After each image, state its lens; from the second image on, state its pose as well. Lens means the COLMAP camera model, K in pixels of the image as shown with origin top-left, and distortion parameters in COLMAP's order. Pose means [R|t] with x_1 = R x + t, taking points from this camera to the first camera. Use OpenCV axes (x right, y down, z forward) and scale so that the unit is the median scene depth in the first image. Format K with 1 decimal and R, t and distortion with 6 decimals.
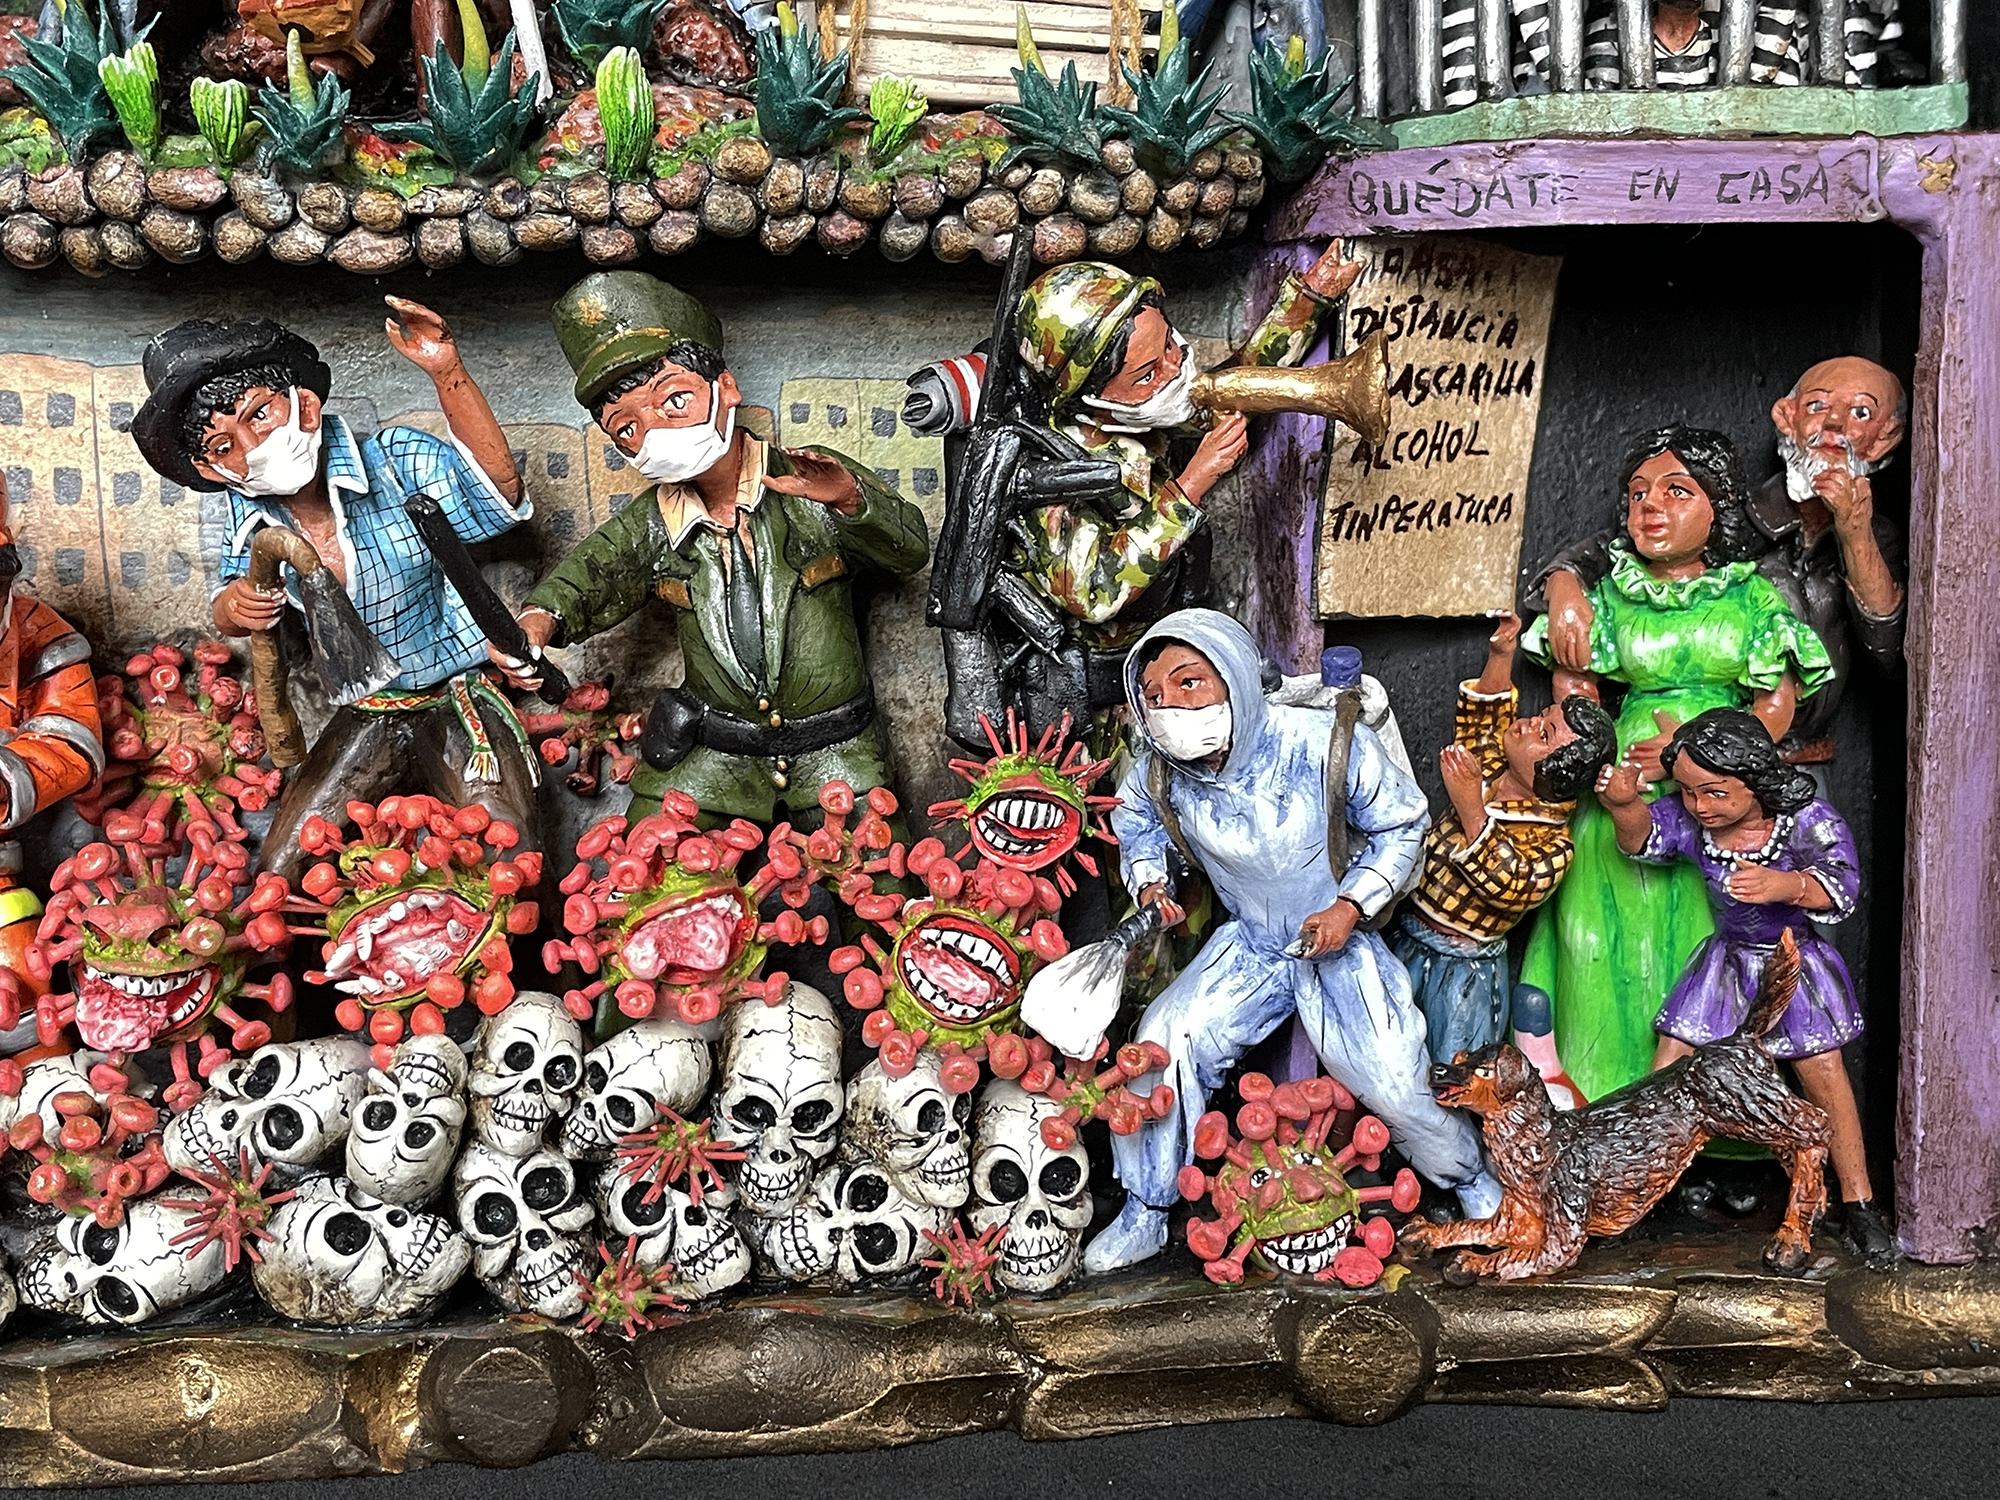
lens RADIAL K [[2362.6, 0, 1007.9], [0, 2362.6, 734.9], [0, 0, 1]] dist [0.049027, 0.000000]
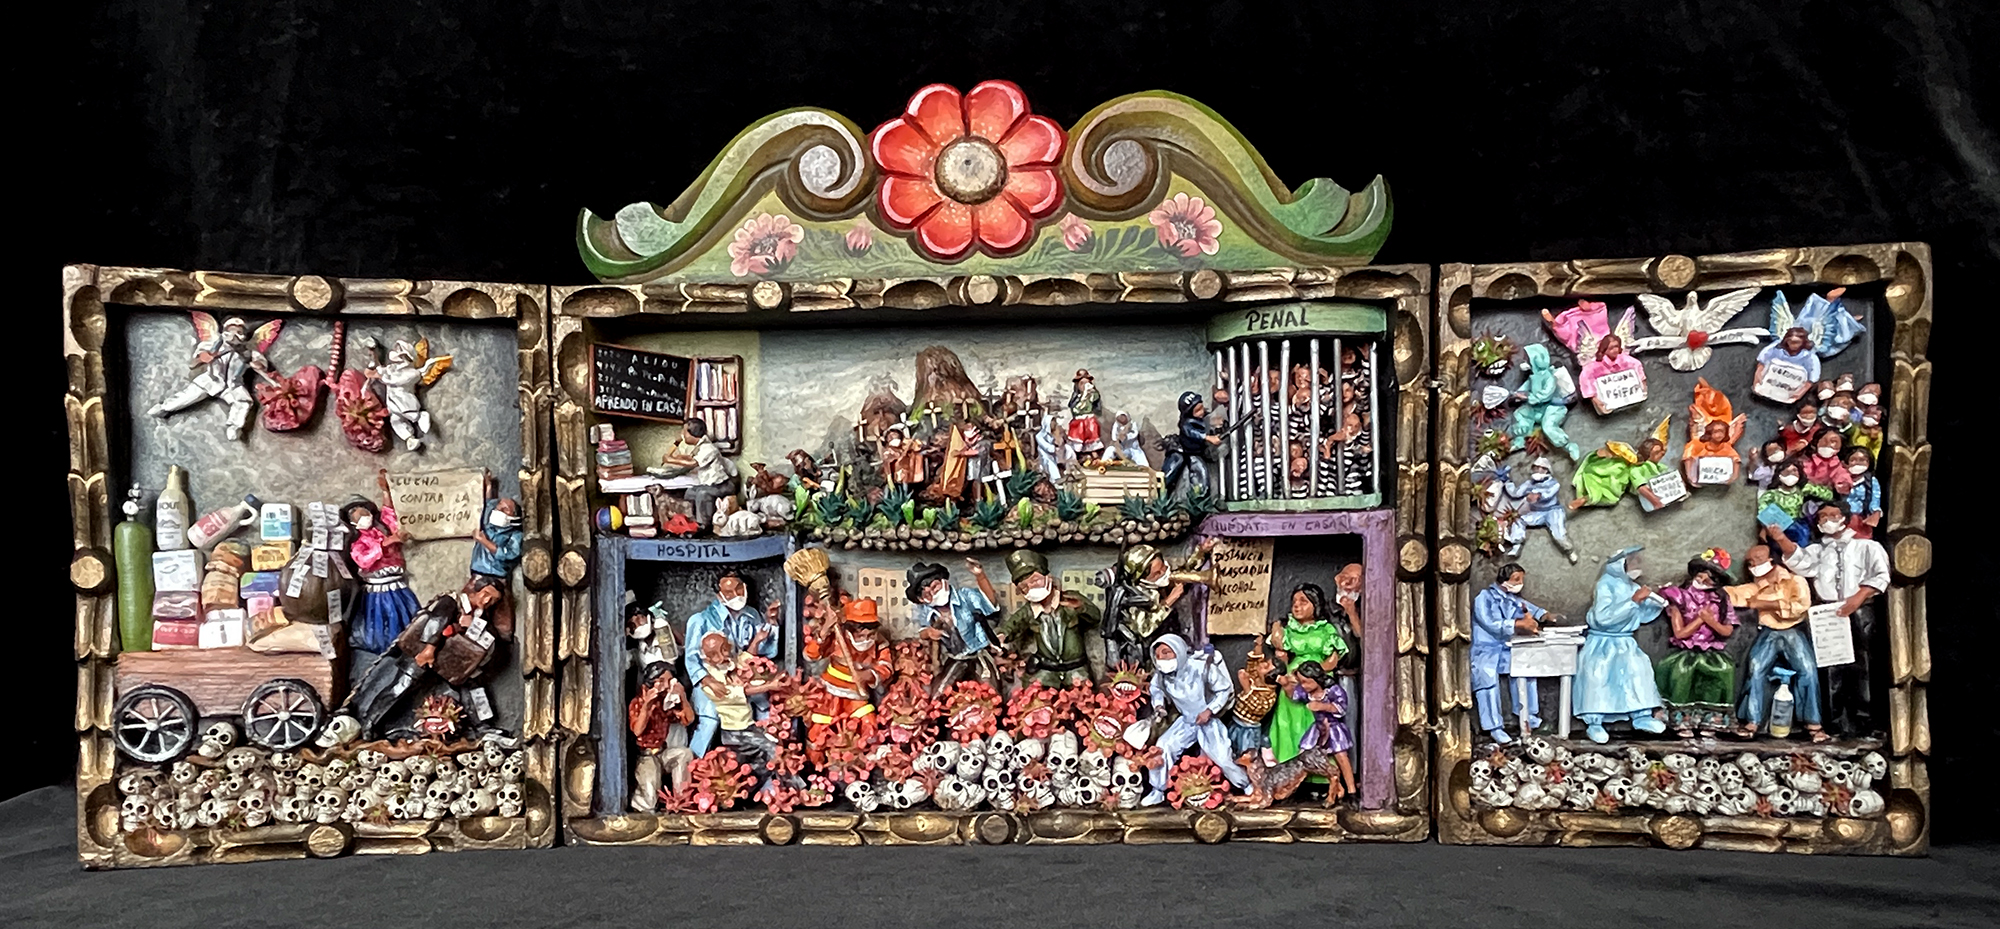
lens RADIAL K [[1361.1, 0, 965.7], [0, 1361.1, 623.4], [0, 0, 1]] dist [0.008391, -0.002175]
pose [[0.988163, -0.000020, -0.153405, 0.090870], [-0.004685, 0.999530, -0.030312, -0.001410], [0.153333, 0.030672, 0.987698, -1.248982]]
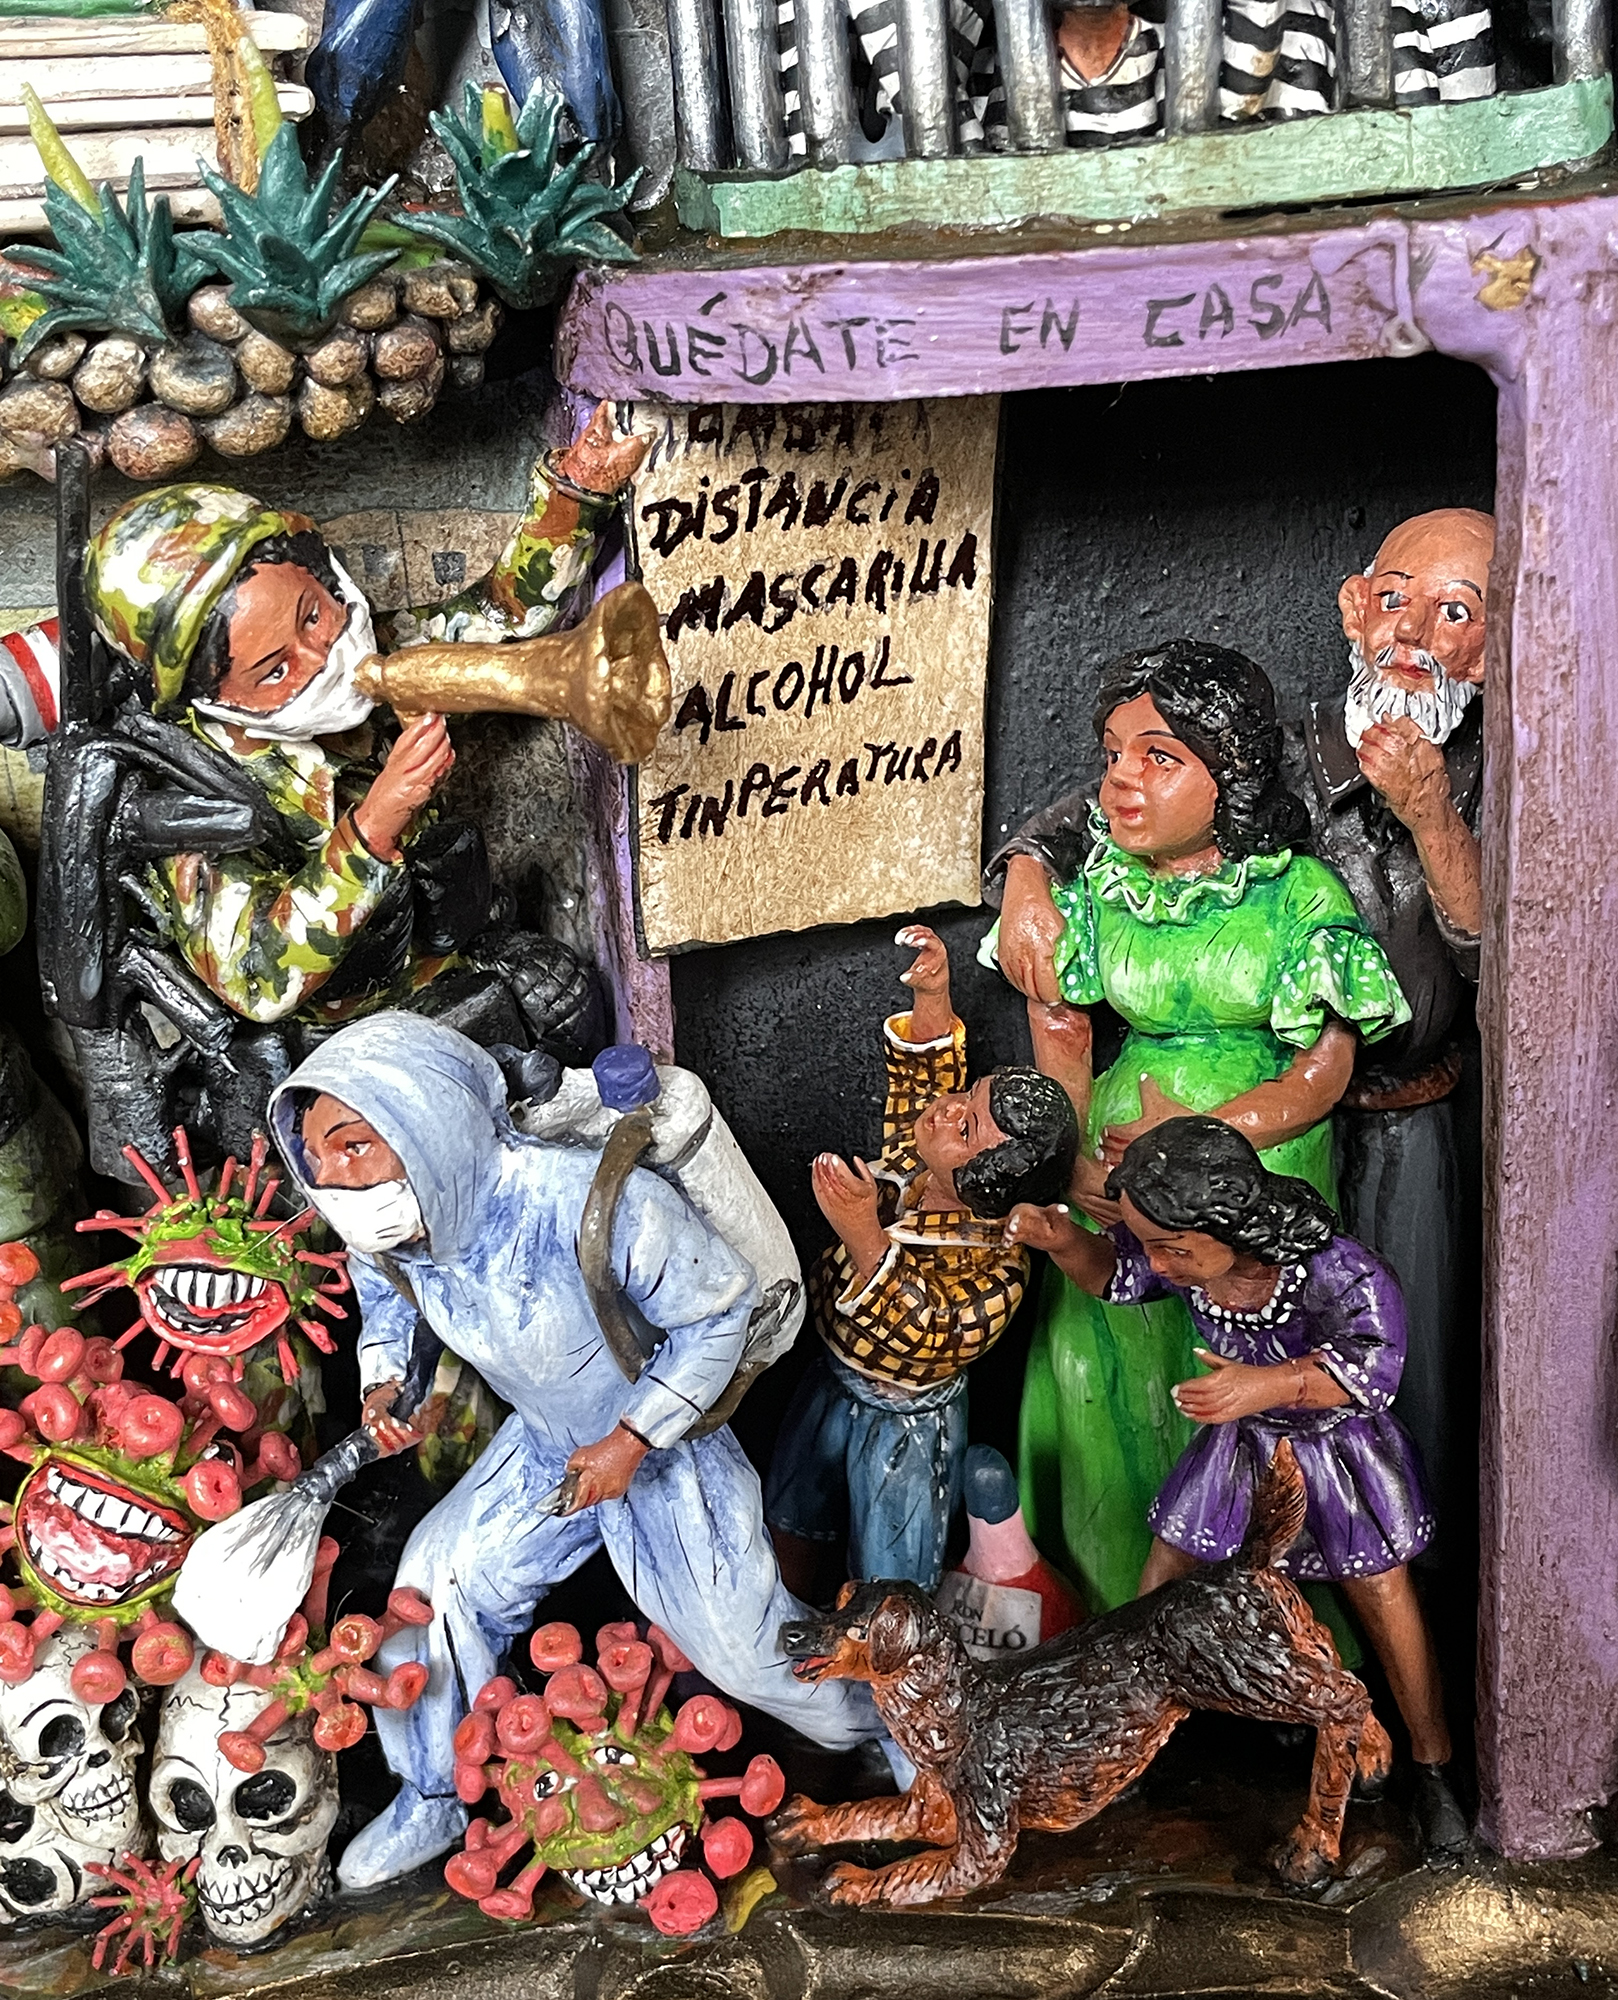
lens RADIAL K [[2666.7, 0, 825.8], [0, 2666.7, 1069.5], [0, 0, 1]] dist [0.055639, 0.000000]
pose [[0.994058, -0.030316, -0.104545, 0.279437], [0.052494, 0.974884, 0.216439, -0.193430], [0.095357, -0.220641, 0.970683, 0.266622]]
